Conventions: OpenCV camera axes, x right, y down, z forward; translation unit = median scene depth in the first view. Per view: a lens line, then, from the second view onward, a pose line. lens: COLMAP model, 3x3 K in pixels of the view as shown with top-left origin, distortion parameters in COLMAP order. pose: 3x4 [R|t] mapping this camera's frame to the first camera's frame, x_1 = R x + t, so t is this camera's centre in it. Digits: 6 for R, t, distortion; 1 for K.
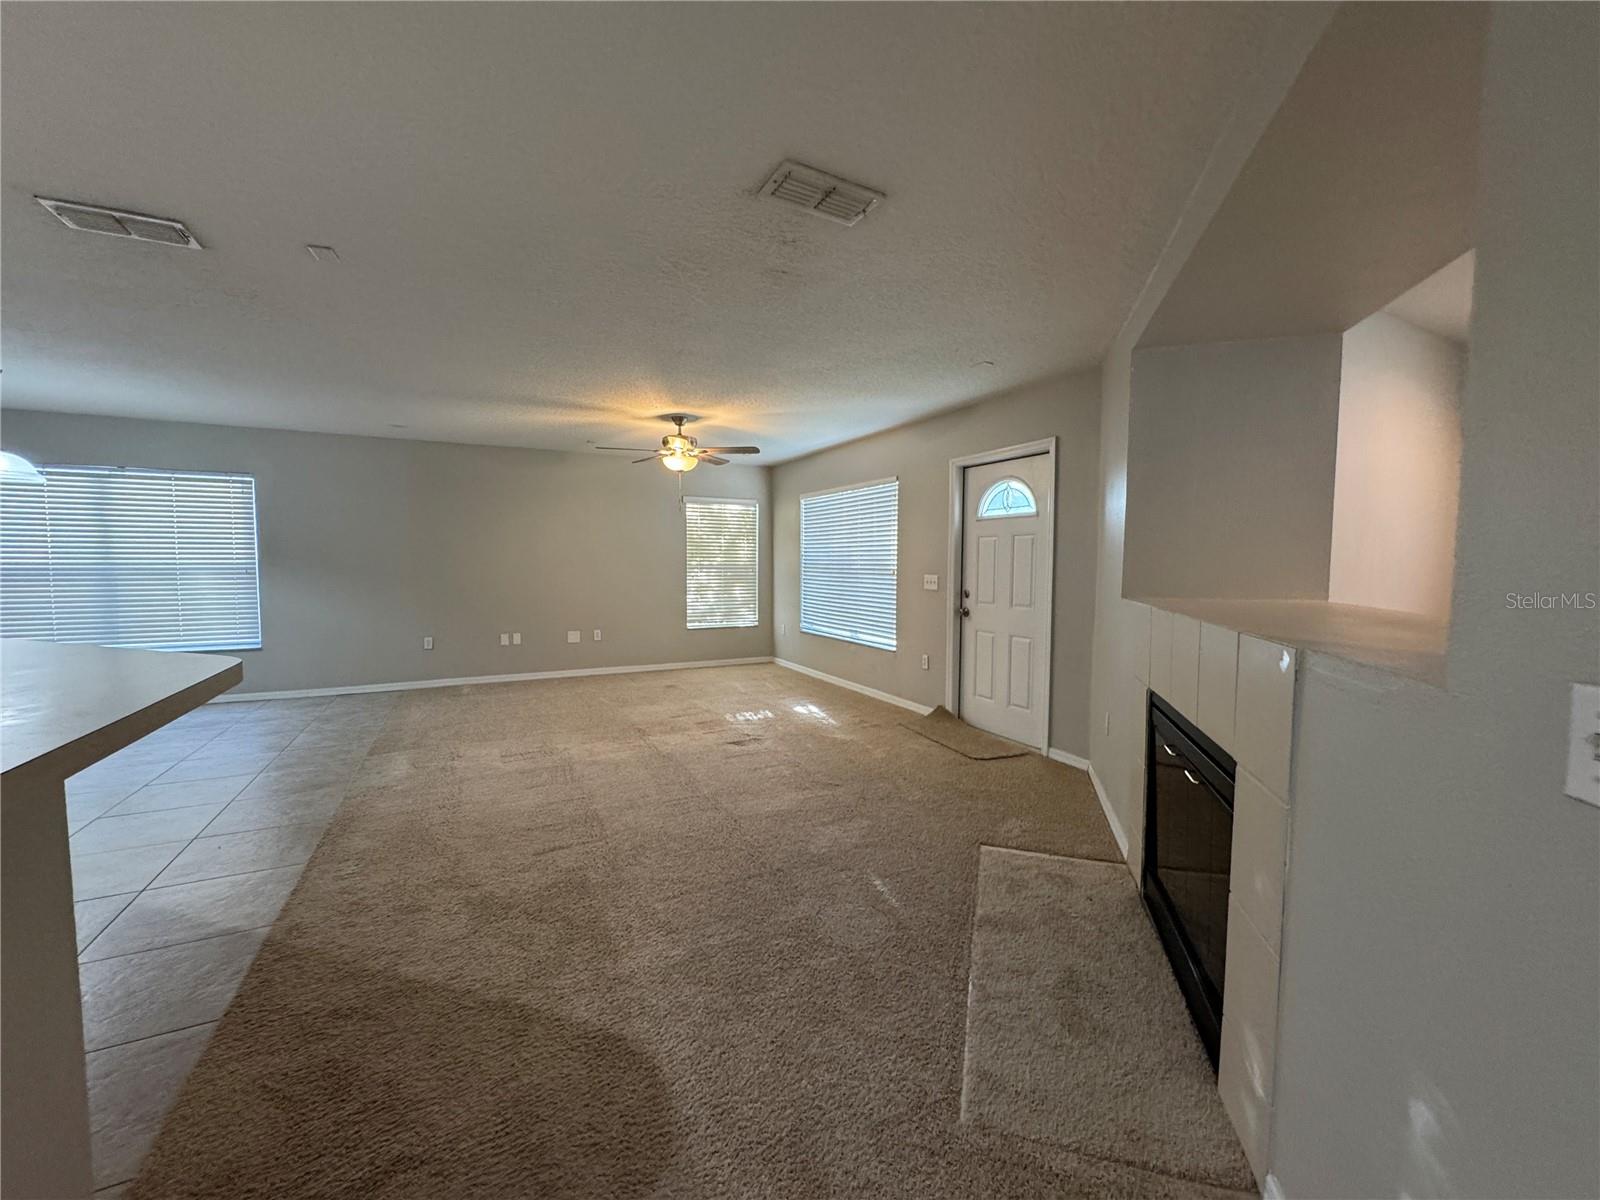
lens RADIAL K [[642.2, 0, 804.1], [0, 642.2, 597.5], [0, 0, 1]] dist [-0.001748, 0.000386]
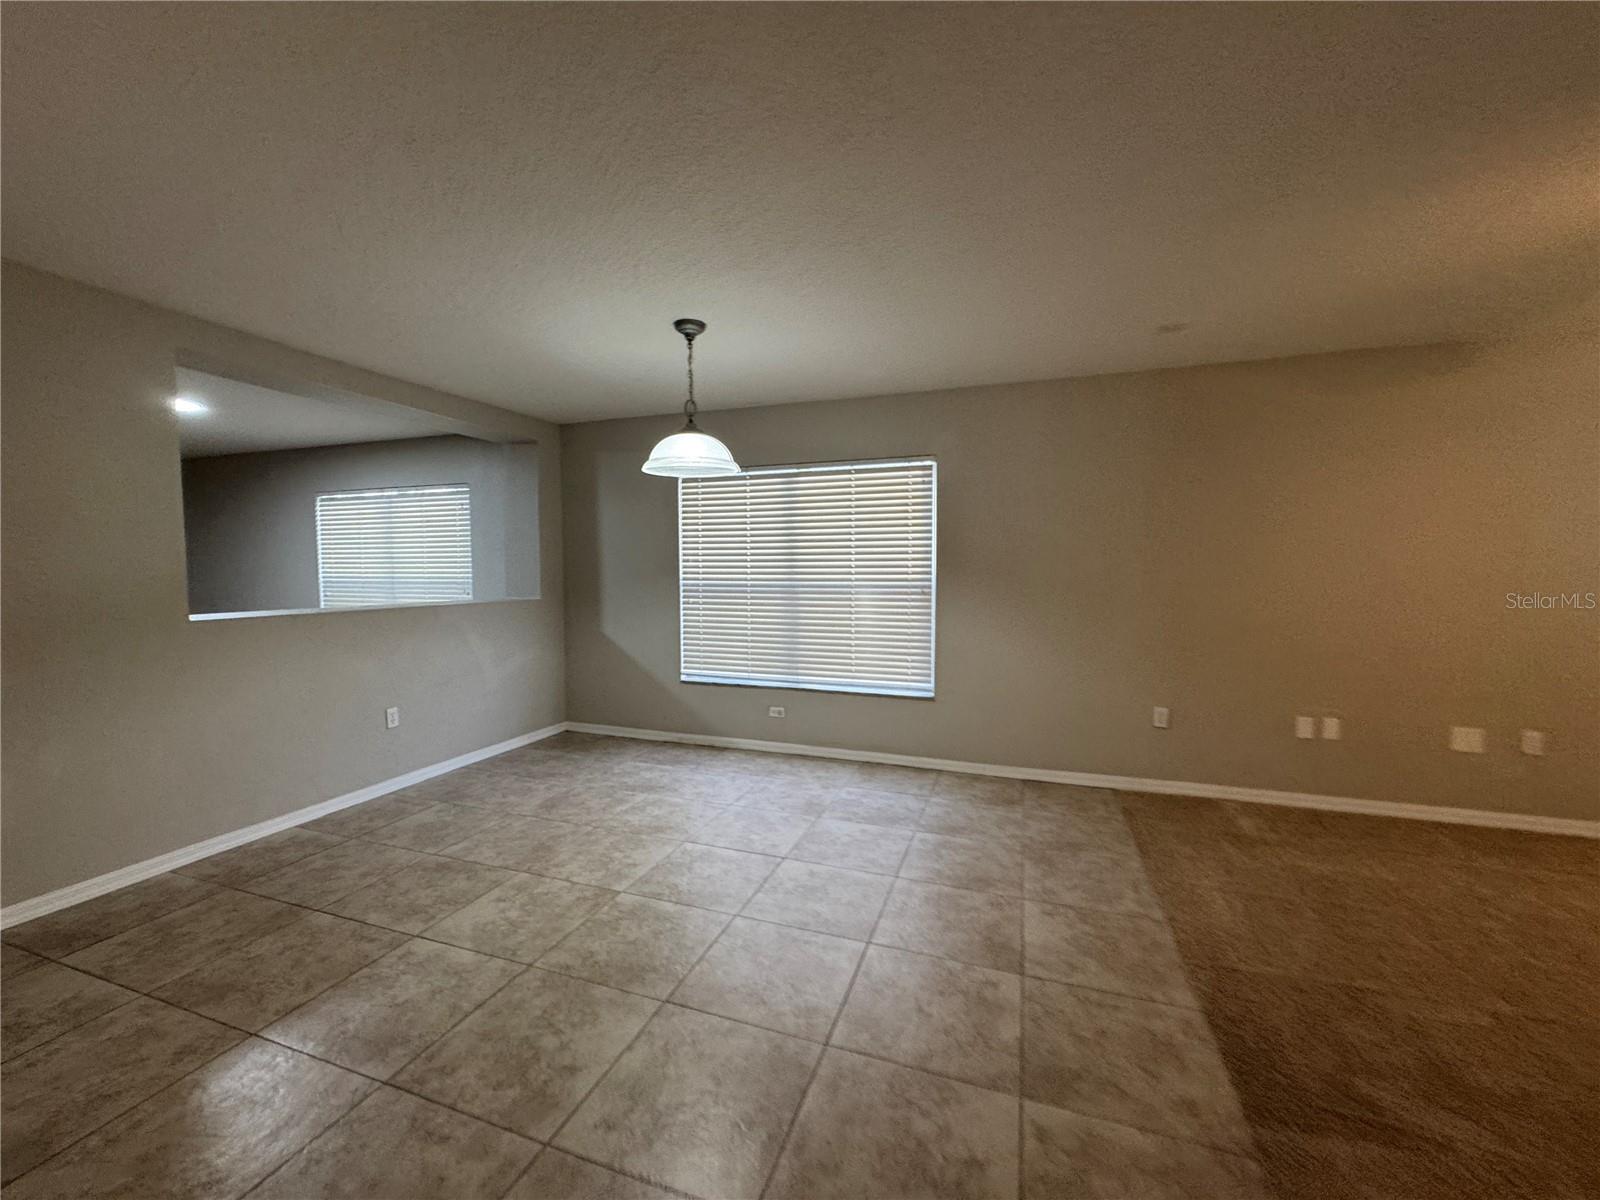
lens RADIAL K [[642.2, 0, 795.2], [0, 642.2, 600.9], [0, 0, 1]] dist [-0.001748, 0.000386]
pose [[0.681791, 0.034281, -0.730743, -0.473052], [-0.035954, 0.999265, 0.013333, -0.036809], [0.730663, 0.017183, 0.682522, 0.434057]]
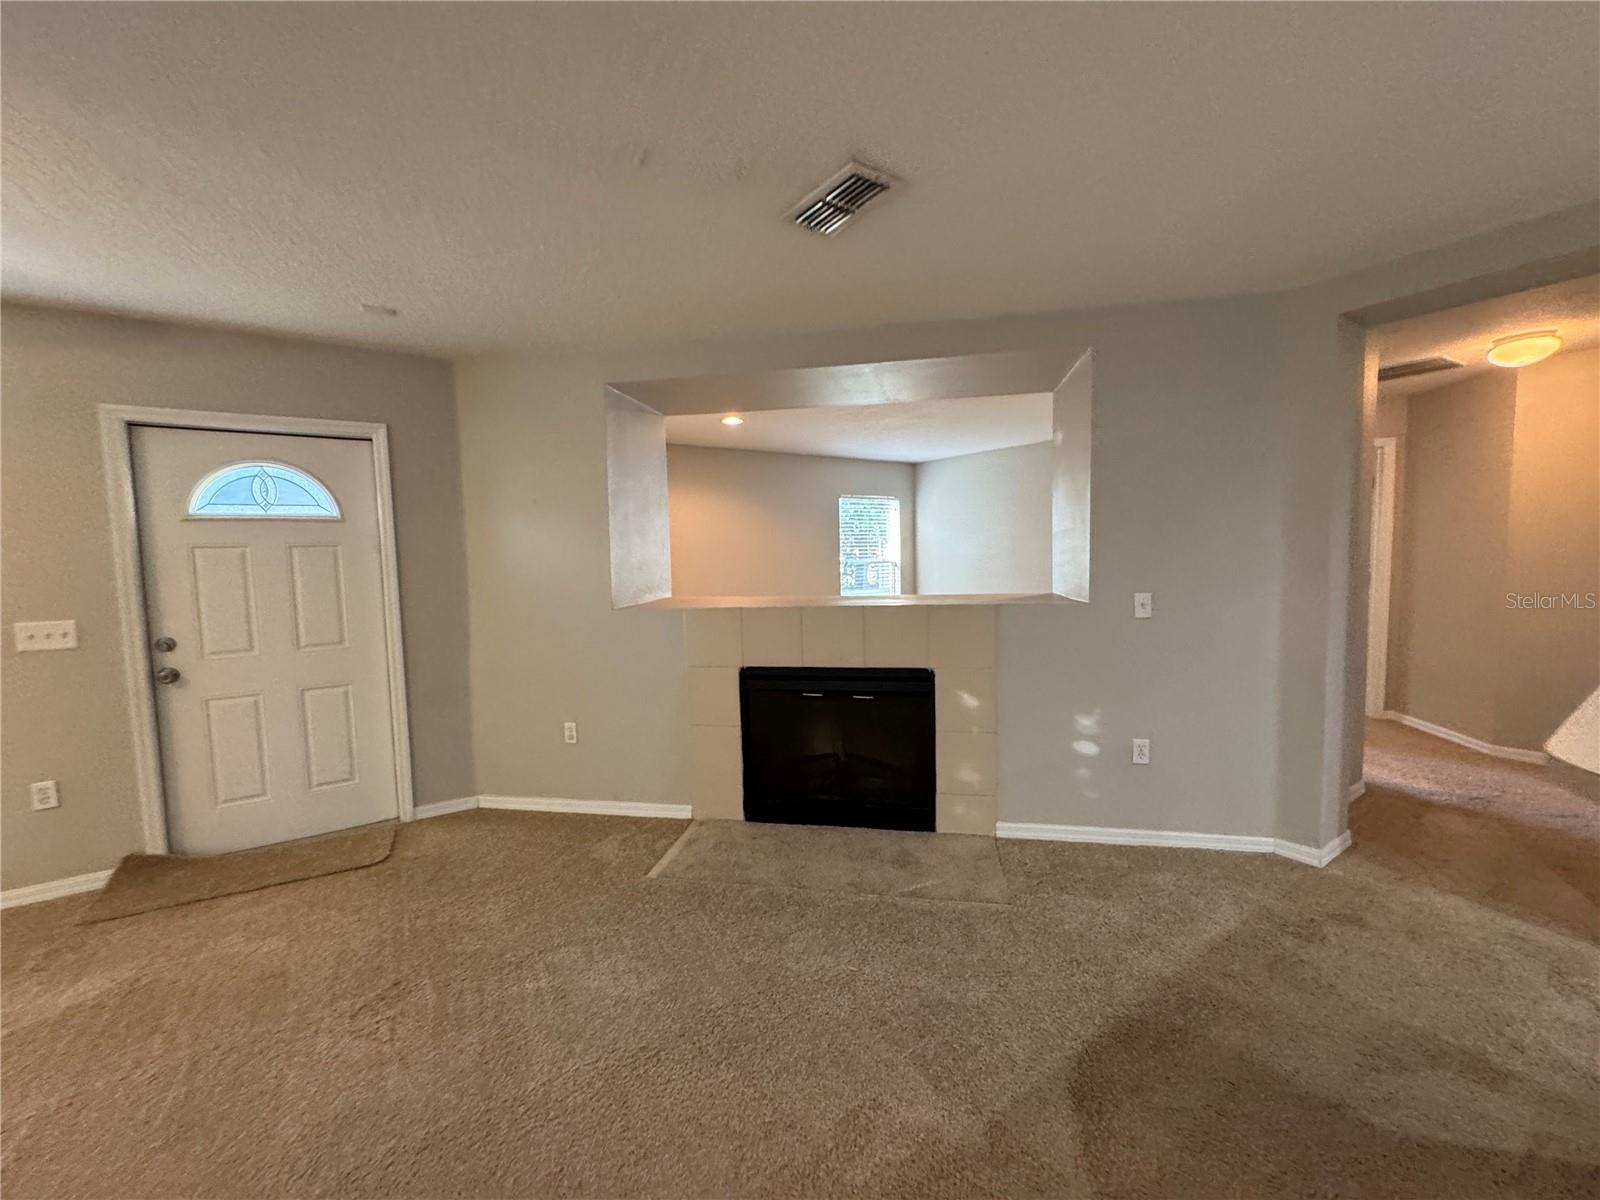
lens RADIAL K [[642.2, 0, 795.2], [0, 642.2, 596.0], [0, 0, 1]] dist [-0.001748, 0.000386]
pose [[-0.123102, -0.077596, 0.989356, -0.373528], [0.072509, 0.993571, 0.086948, -0.056145], [-0.989742, 0.082441, -0.116684, 0.478582]]
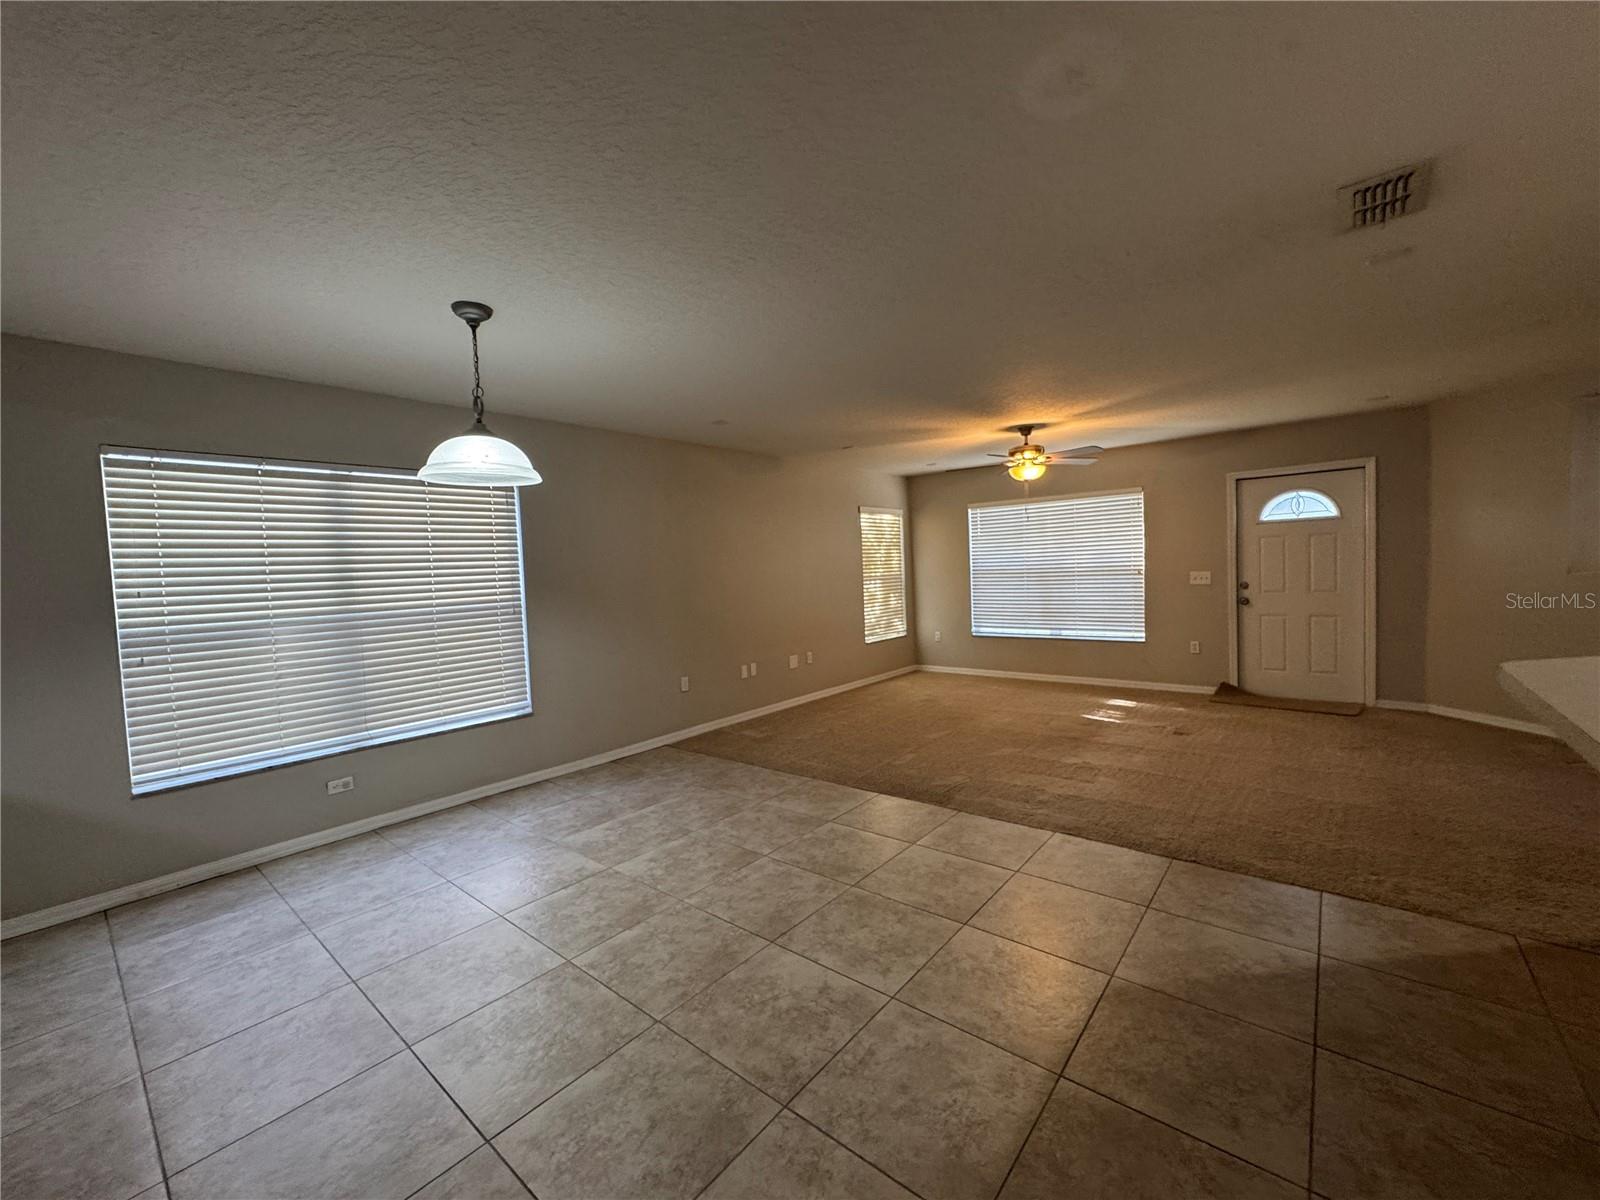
lens RADIAL K [[642.2, 0, 803.9], [0, 642.2, 604.1], [0, 0, 1]] dist [-0.001748, 0.000386]
pose [[0.918492, -0.064838, 0.390087, -0.925286], [0.067368, 0.997702, 0.007209, -0.033604], [-0.389658, 0.019658, 0.920750, 0.213149]]
